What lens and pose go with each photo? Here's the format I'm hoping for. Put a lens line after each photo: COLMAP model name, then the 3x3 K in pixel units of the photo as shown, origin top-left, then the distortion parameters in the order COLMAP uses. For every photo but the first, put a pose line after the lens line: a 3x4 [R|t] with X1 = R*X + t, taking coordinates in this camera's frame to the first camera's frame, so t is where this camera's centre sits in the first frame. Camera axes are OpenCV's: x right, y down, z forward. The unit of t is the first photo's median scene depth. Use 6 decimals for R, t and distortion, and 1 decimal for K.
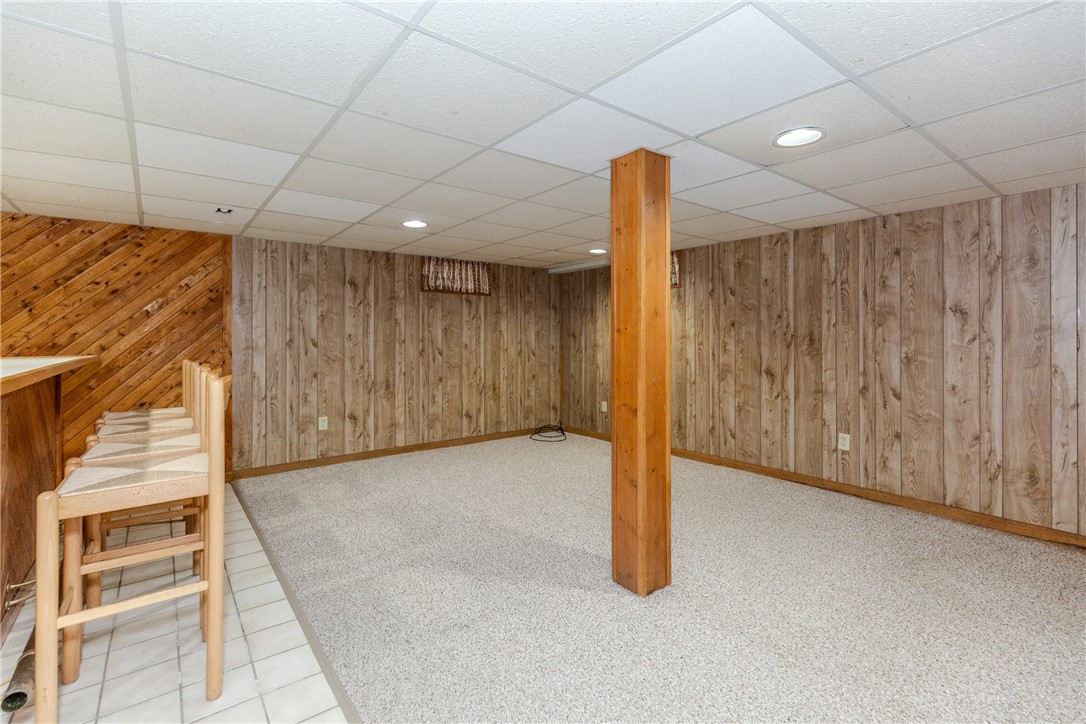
lens RADIAL K [[491.0, 0, 545.3], [0, 491.0, 337.0], [0, 0, 1]] dist [0.010596, -0.001523]
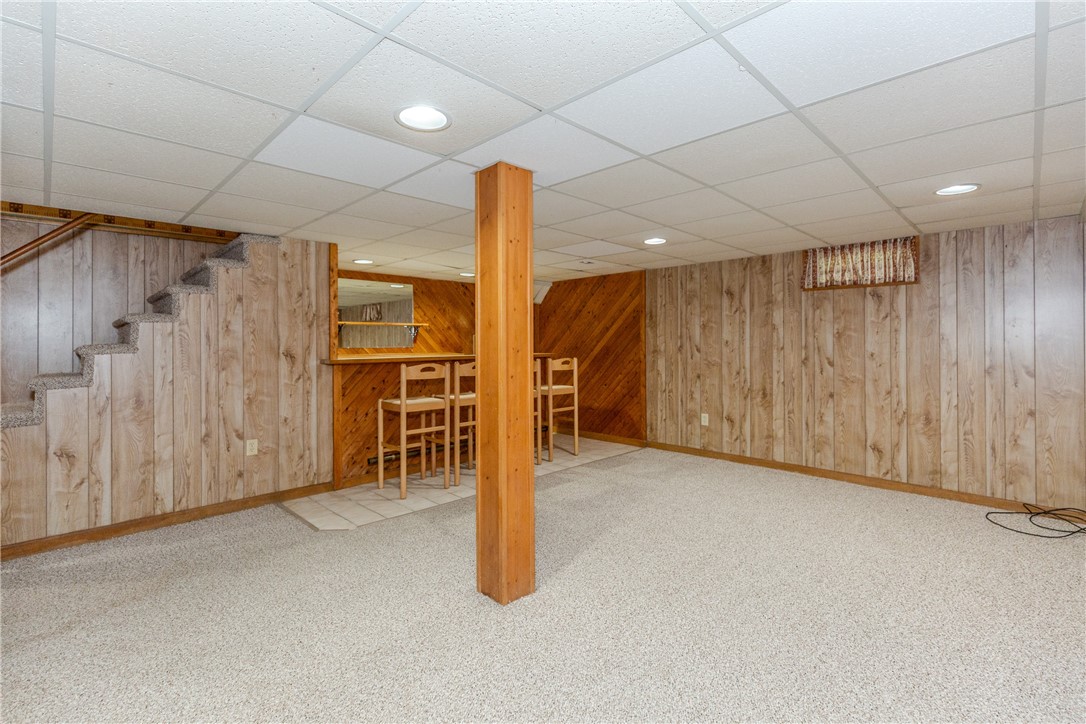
lens RADIAL K [[491.0, 0, 548.3], [0, 491.0, 341.4], [0, 0, 1]] dist [0.010596, -0.001523]
pose [[0.133854, 0.000022, -0.991001, 0.520131], [0.004453, 0.999990, 0.000623, -0.005947], [0.990991, -0.004496, 0.133853, 0.409777]]
